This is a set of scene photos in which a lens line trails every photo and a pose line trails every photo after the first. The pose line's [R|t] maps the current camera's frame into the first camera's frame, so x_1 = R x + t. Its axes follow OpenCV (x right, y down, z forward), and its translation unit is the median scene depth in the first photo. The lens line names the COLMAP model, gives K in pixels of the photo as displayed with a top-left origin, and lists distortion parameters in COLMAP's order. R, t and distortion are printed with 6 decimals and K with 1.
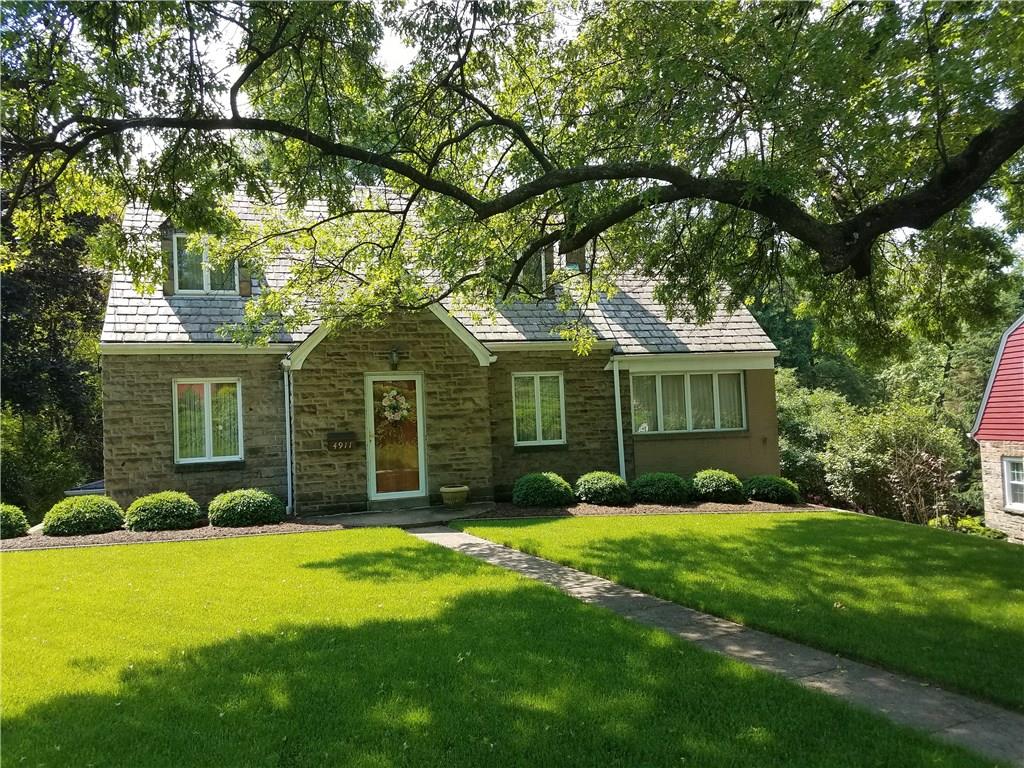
lens RADIAL K [[788.8, 0, 512.1], [0, 788.8, 385.8], [0, 0, 1]] dist [0.056409, -0.014641]
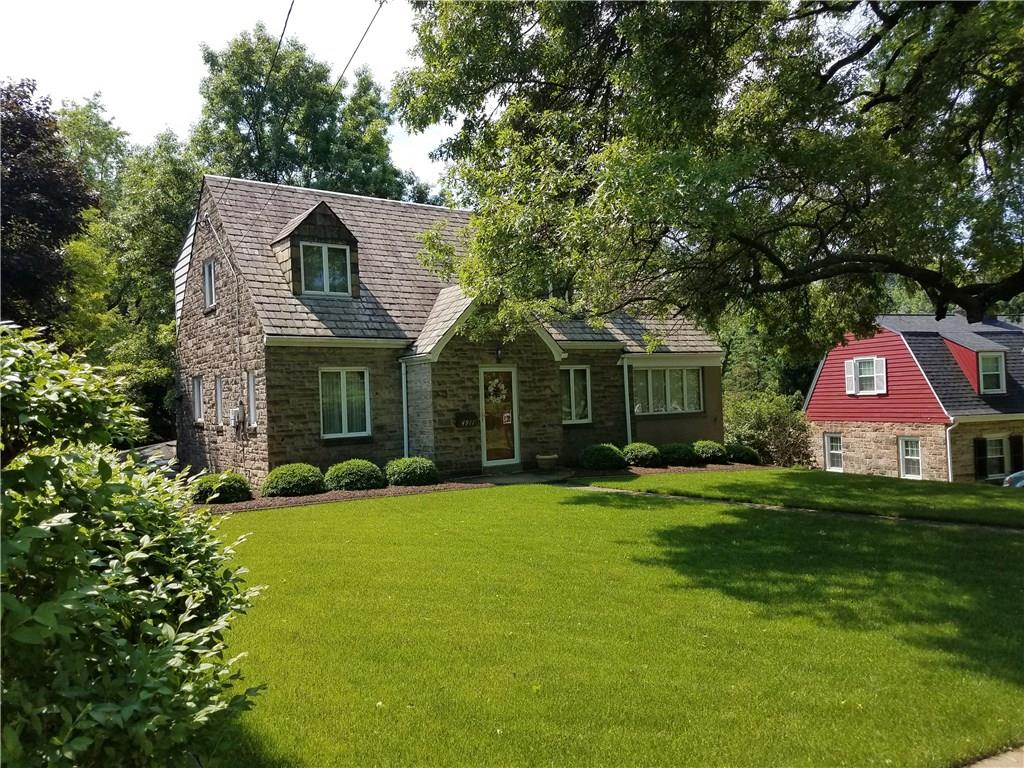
lens RADIAL K [[788.8, 0, 511.5], [0, 788.8, 384.3], [0, 0, 1]] dist [0.056409, -0.014641]
pose [[0.956480, 0.010255, 0.291617, -0.498422], [-0.014258, 0.999831, 0.011603, -0.001182], [-0.291449, -0.015256, 0.956465, -0.211129]]
